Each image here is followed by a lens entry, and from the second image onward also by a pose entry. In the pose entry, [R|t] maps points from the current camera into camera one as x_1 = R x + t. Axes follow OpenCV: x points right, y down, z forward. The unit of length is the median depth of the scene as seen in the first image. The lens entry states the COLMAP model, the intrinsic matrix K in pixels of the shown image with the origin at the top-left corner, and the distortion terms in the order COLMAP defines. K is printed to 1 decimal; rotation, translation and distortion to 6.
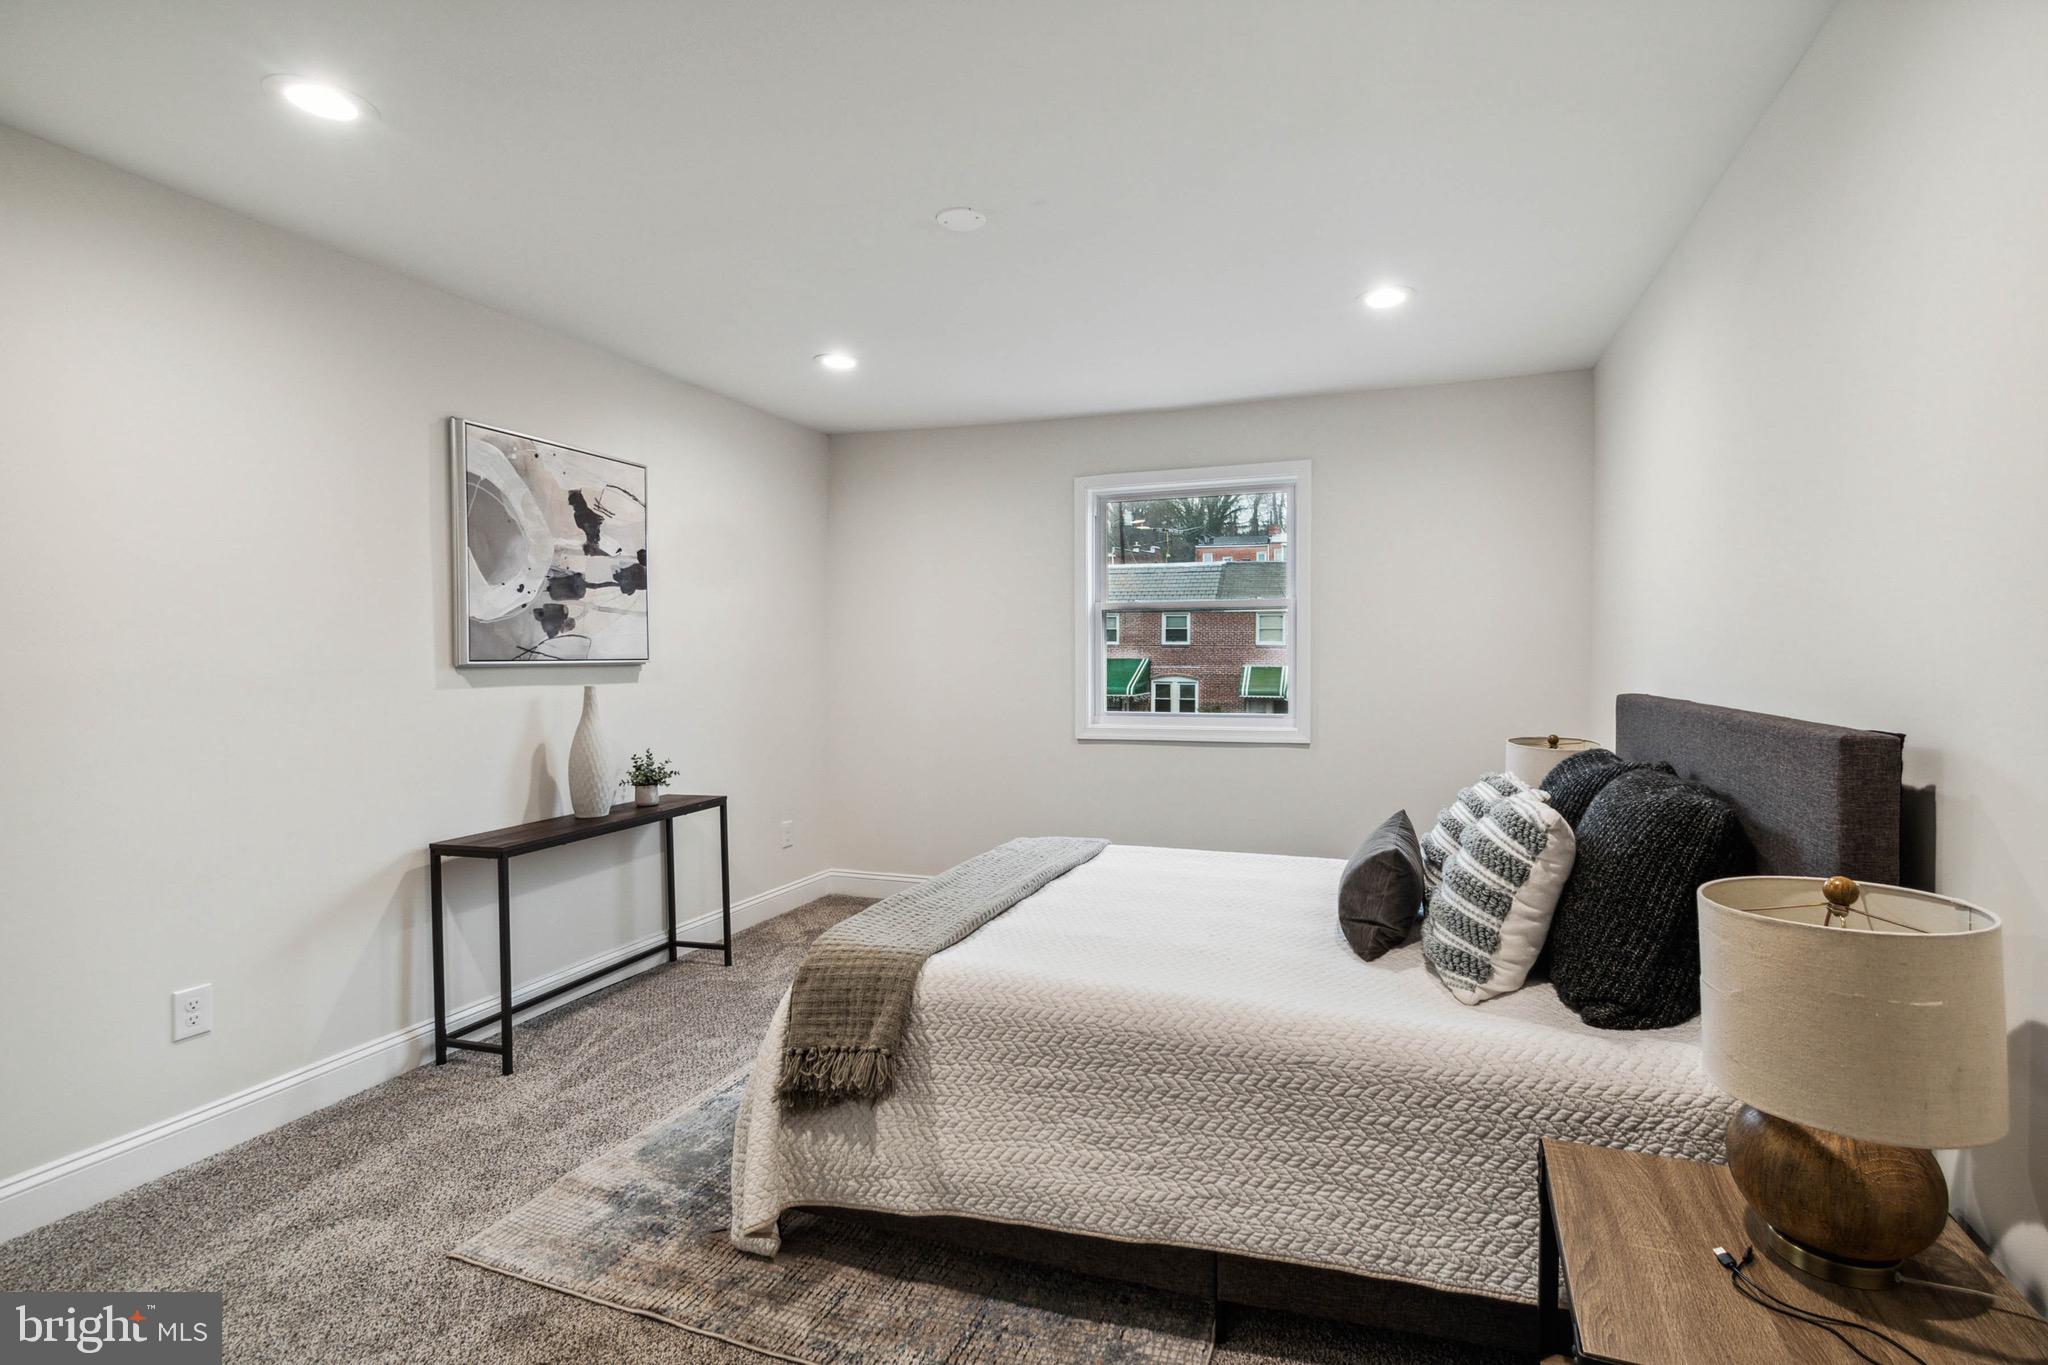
lens RADIAL K [[930.1, 0, 1008.3], [0, 930.1, 667.3], [0, 0, 1]] dist [0.002446, 0.000194]
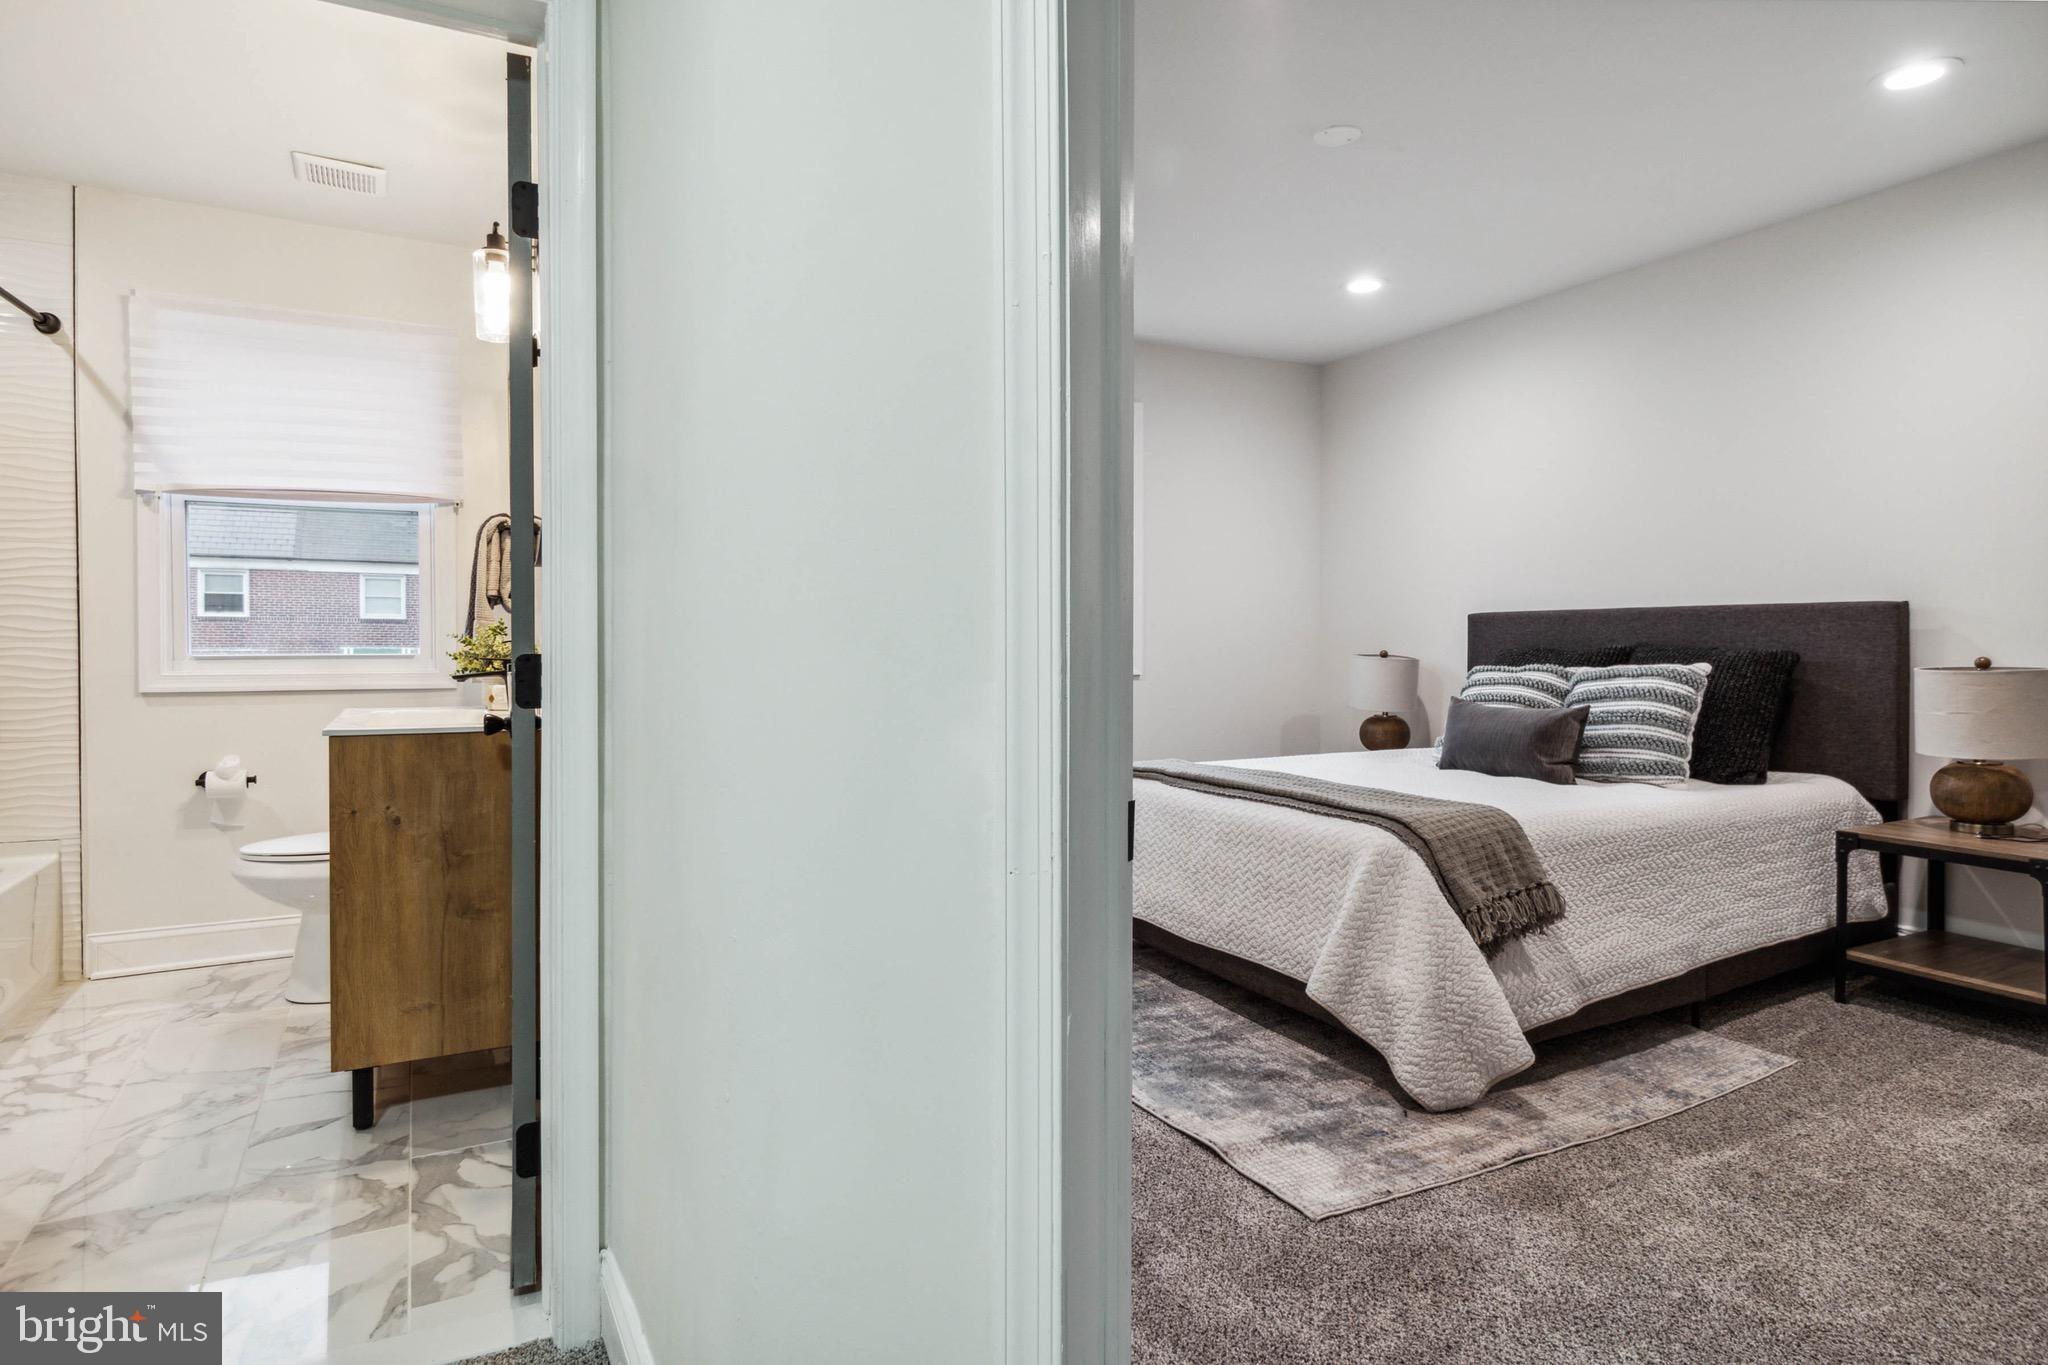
lens RADIAL K [[1154.7, 0, 1025.6], [0, 1154.7, 648.5], [0, 0, 1]] dist [-0.000929, -0.000100]
pose [[0.676027, -0.003447, 0.736869, -1.678770], [0.006405, 0.999979, -0.001198, 0.123032], [-0.736849, 0.005529, 0.676035, 0.524768]]
